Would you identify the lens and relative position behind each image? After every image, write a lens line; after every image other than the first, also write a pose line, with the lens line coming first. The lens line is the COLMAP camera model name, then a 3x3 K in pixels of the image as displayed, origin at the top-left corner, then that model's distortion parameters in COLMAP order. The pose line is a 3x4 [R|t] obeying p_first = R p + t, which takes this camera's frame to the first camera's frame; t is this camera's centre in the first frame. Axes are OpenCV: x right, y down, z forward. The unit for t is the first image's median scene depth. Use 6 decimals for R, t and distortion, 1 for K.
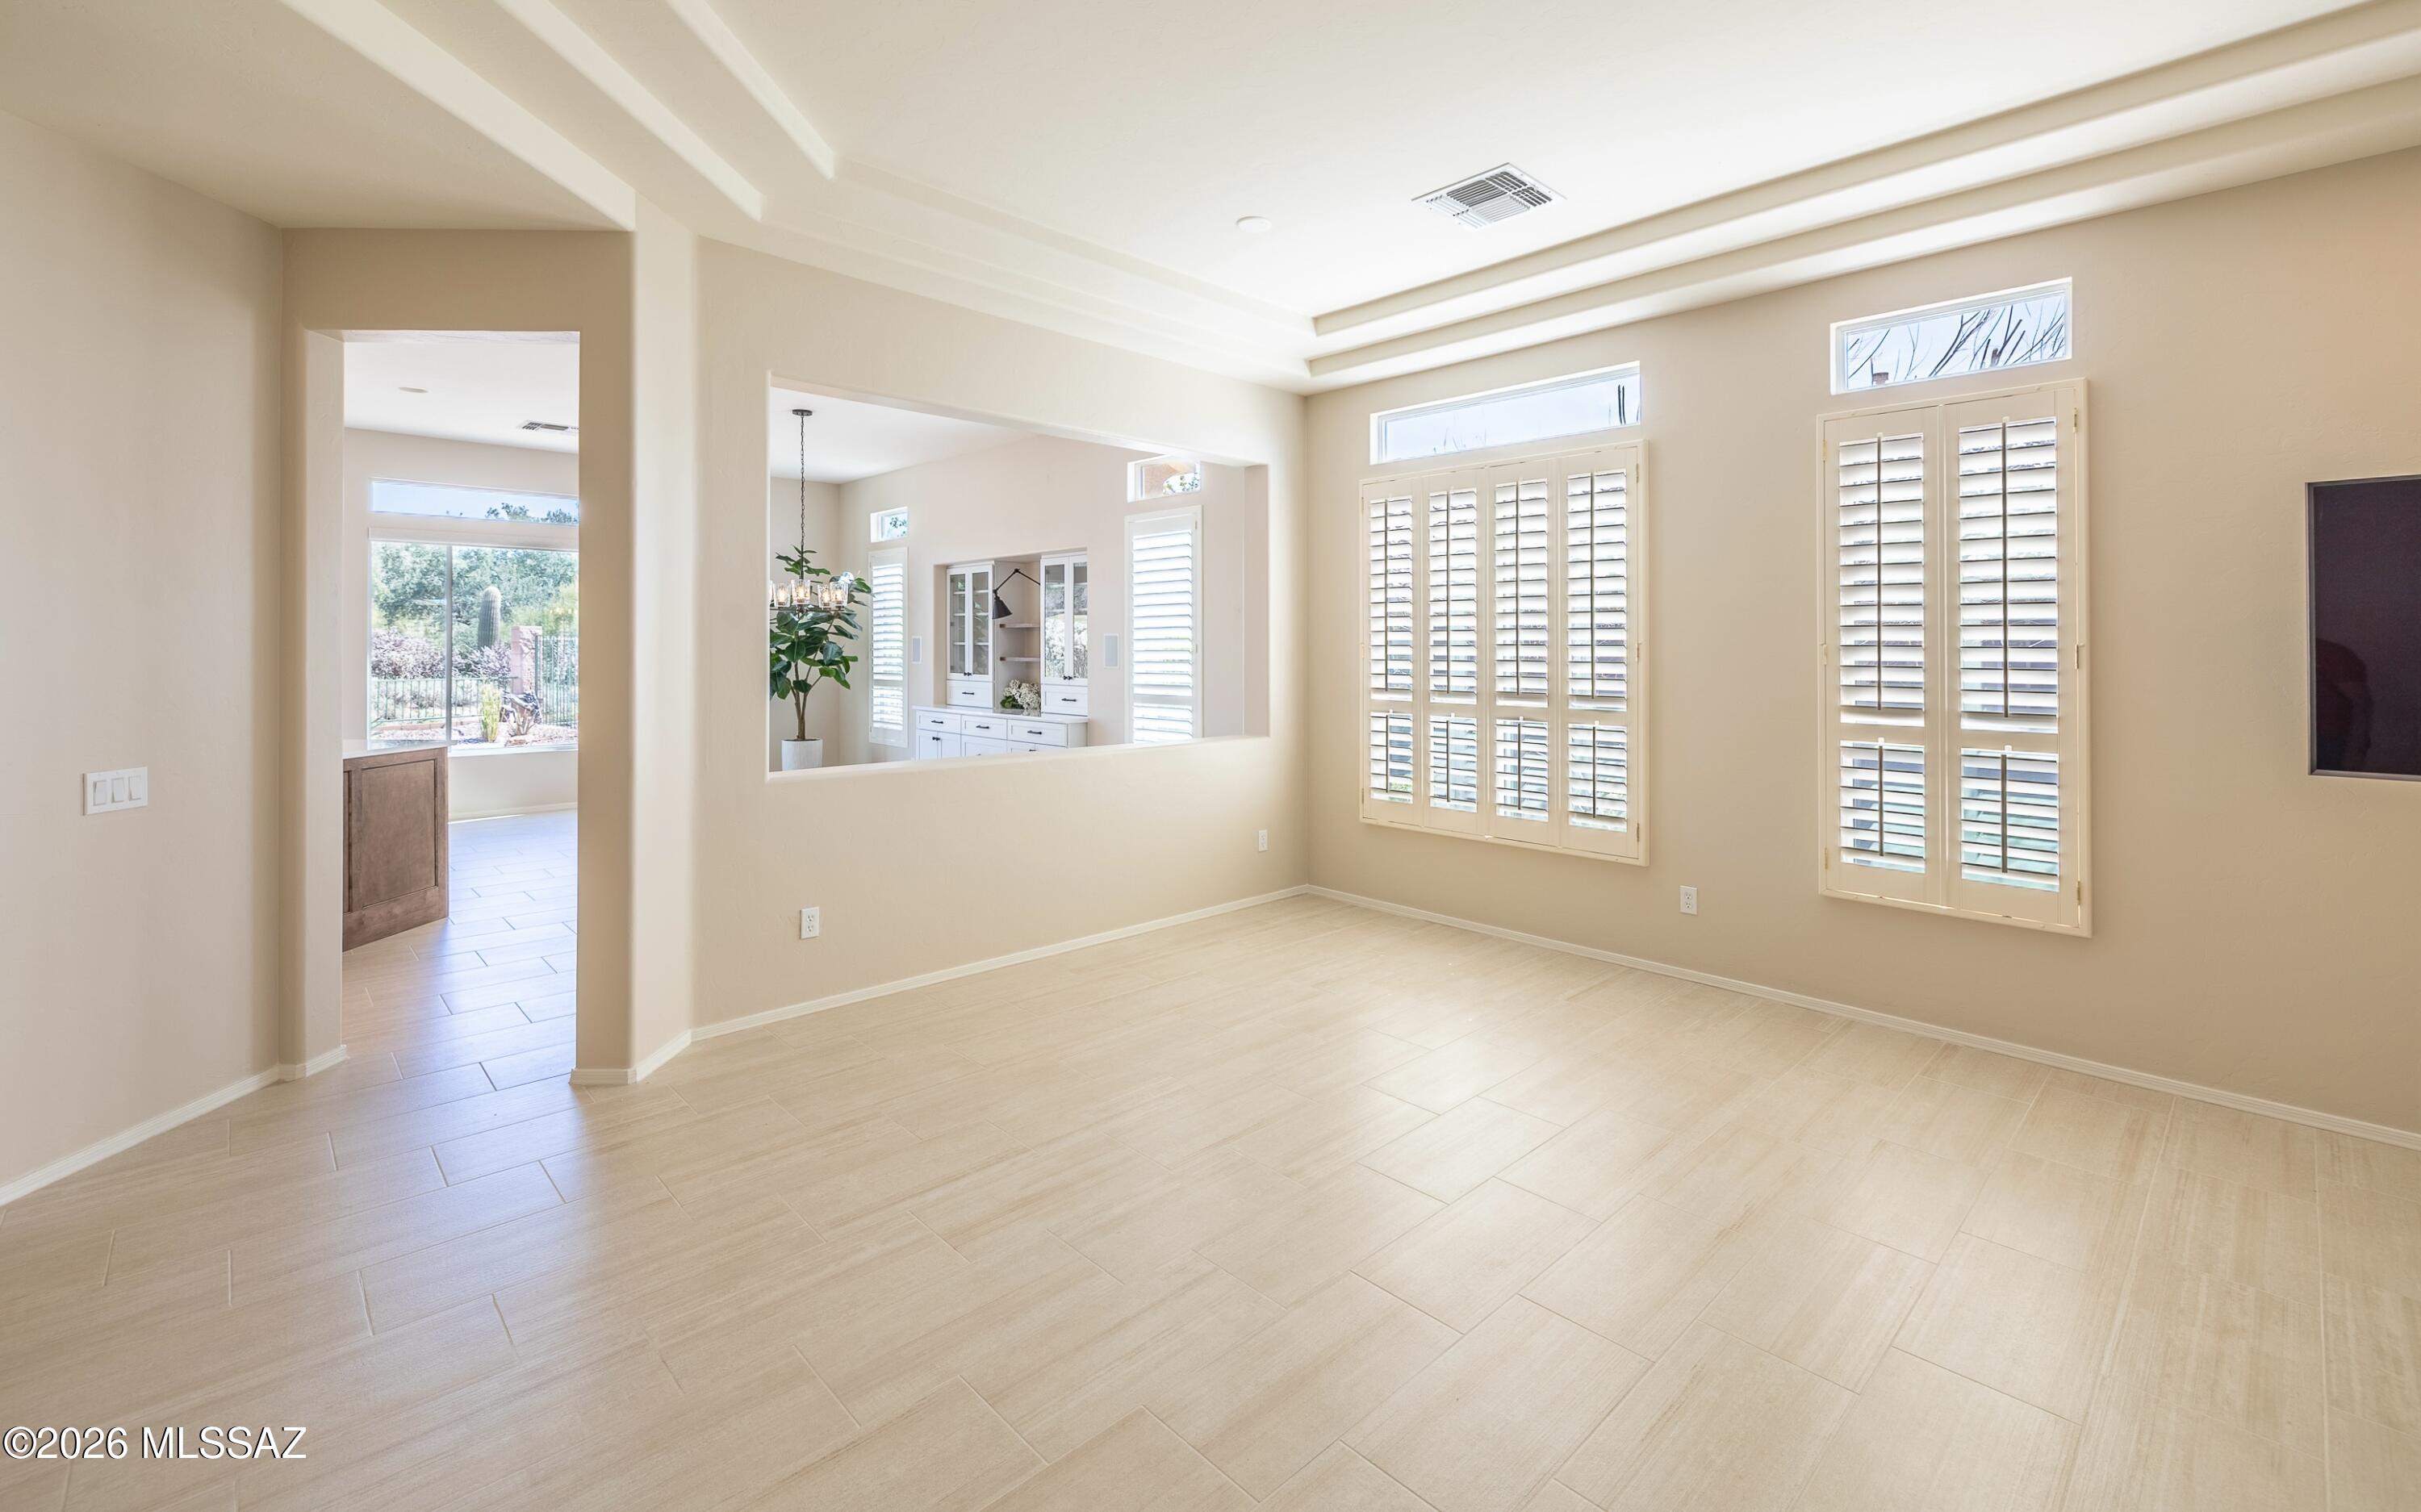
lens RADIAL K [[1051.1, 0, 1190.1], [0, 1051.1, 671.4], [0, 0, 1]] dist [0.000324, -0.000204]
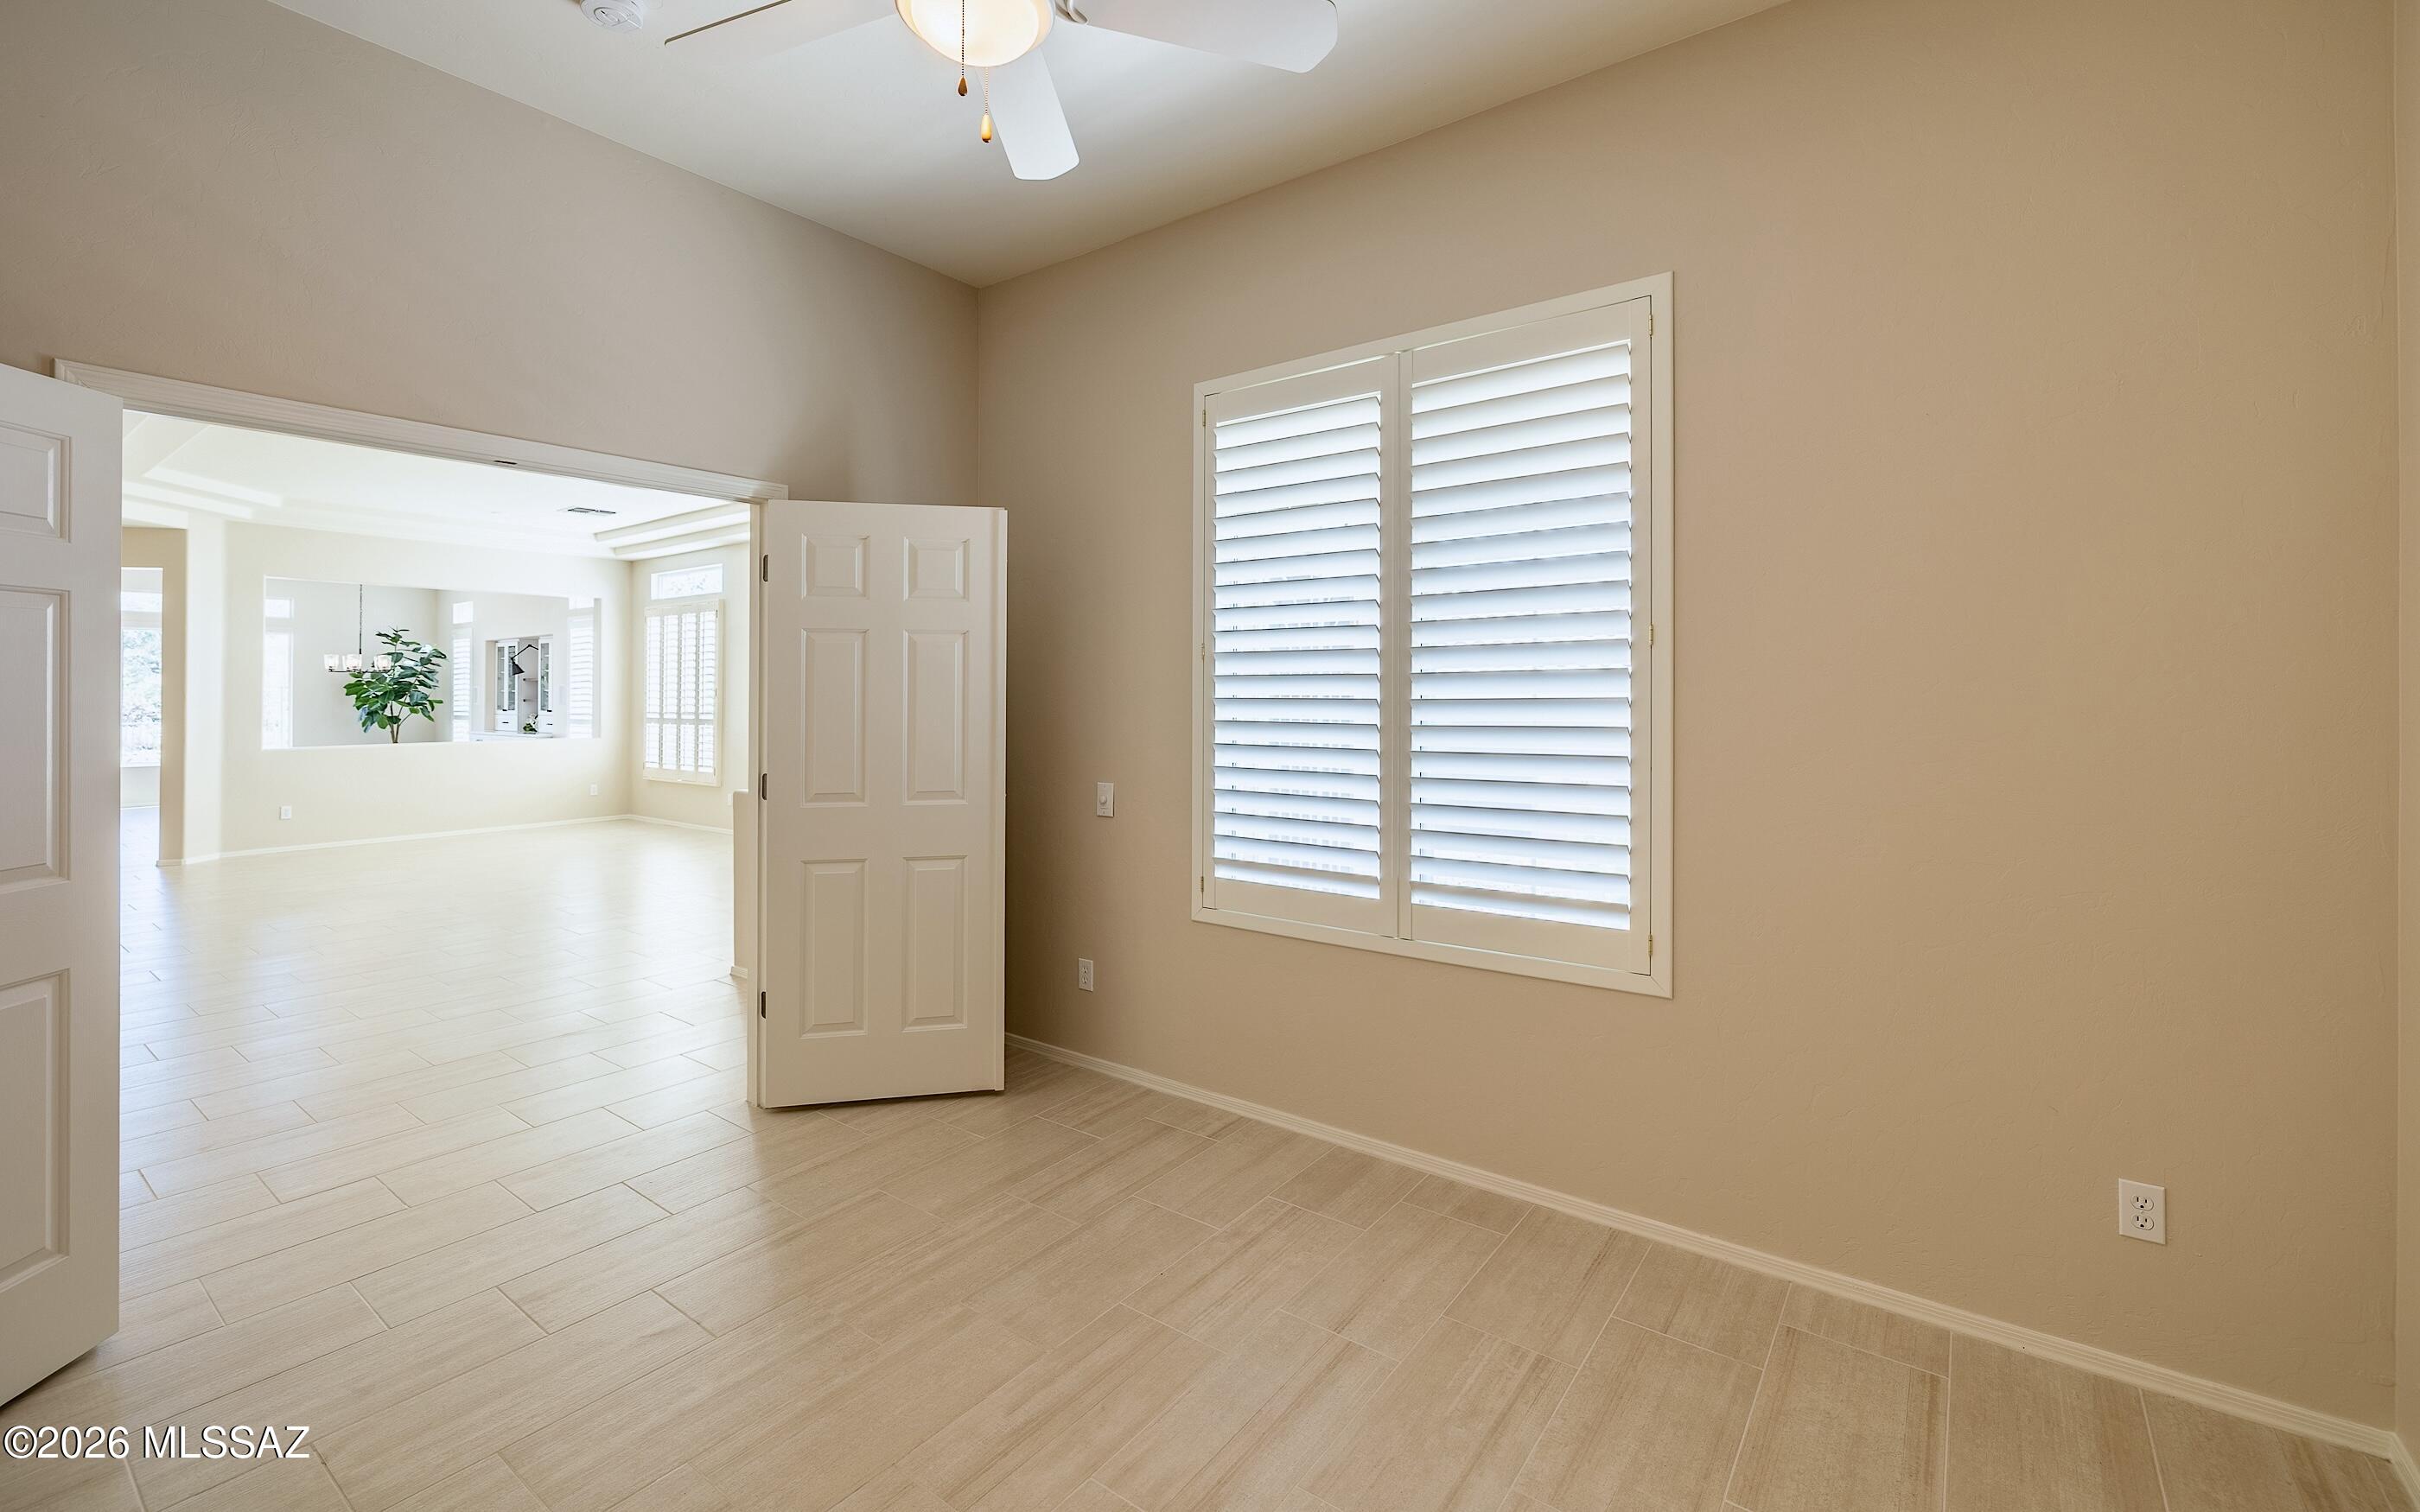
lens RADIAL K [[1050.6, 0, 1208.4], [0, 1050.6, 699.8], [0, 0, 1]] dist [0.000324, -0.000204]
pose [[0.986036, -0.009141, 0.166284, 0.561528], [0.011561, 0.999841, -0.013593, 0.020633], [-0.166133, 0.015326, 0.985984, -0.723239]]
